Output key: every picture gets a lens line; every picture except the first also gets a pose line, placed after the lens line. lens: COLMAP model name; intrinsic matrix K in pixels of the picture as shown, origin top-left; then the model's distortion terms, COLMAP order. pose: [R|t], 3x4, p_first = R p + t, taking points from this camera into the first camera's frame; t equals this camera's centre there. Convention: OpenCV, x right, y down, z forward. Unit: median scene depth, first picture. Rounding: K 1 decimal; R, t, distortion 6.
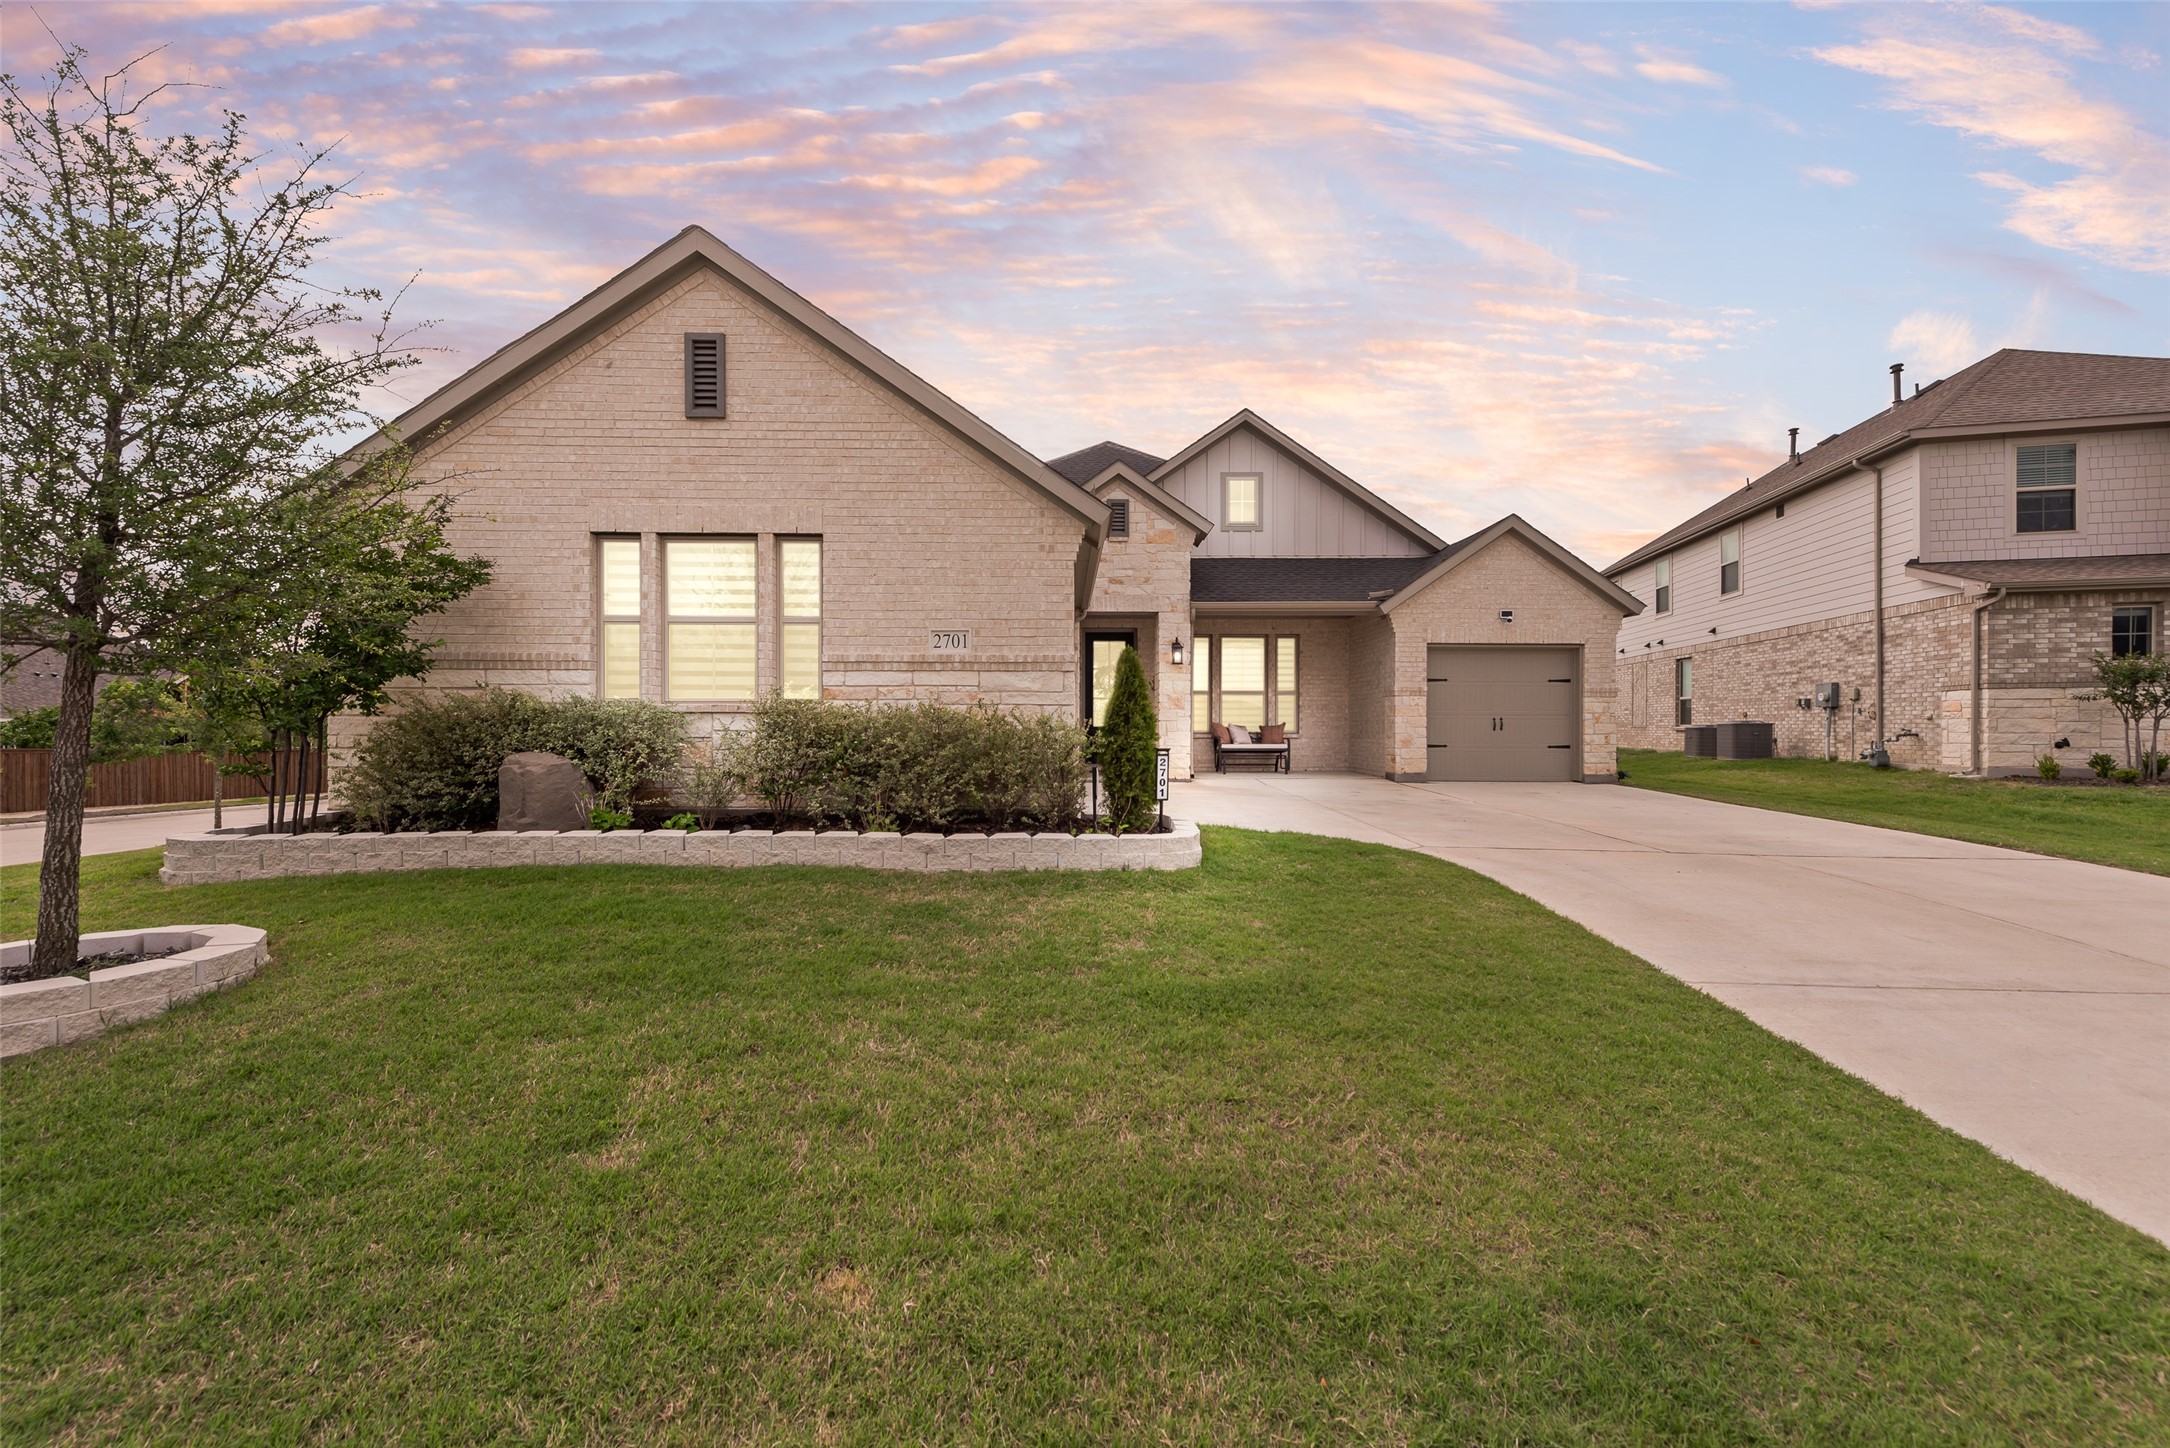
lens RADIAL K [[851.4, 0, 1072.3], [0, 851.4, 726.9], [0, 0, 1]] dist [0.000269, -0.000030]
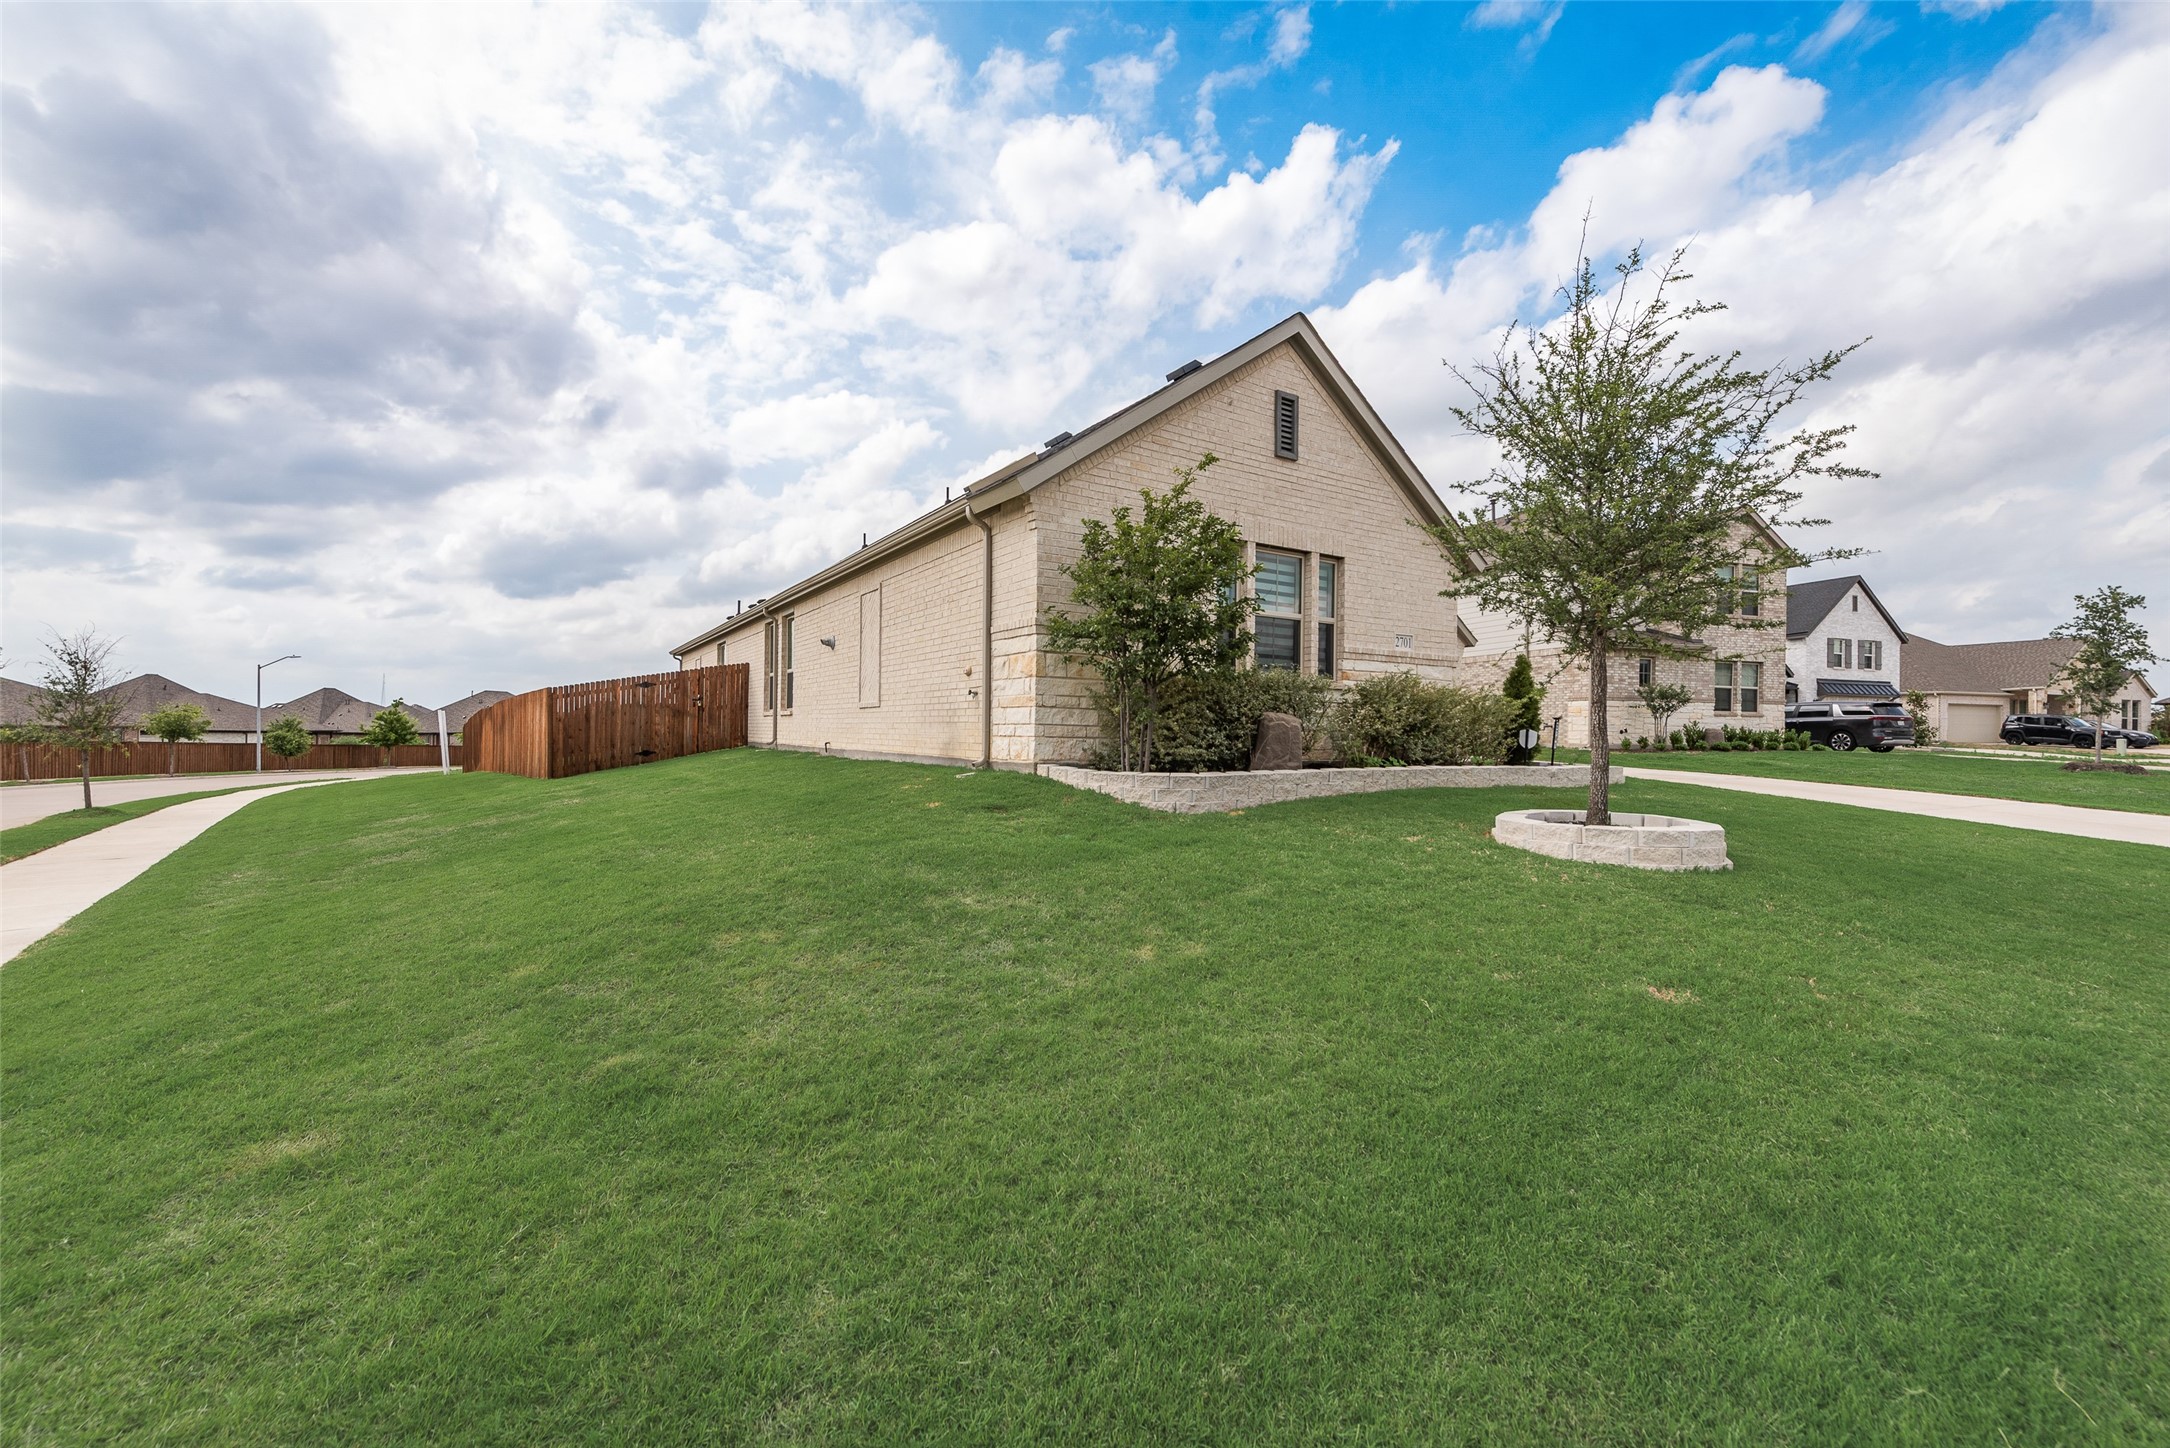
lens RADIAL K [[851.4, 0, 1072.3], [0, 851.4, 726.9], [0, 0, 1]] dist [0.000269, -0.000030]
pose [[0.858125, 0.006584, 0.513399, -1.365305], [0.001755, 0.999874, -0.015756, 0.062741], [-0.513438, 0.014422, 0.858006, 0.067166]]
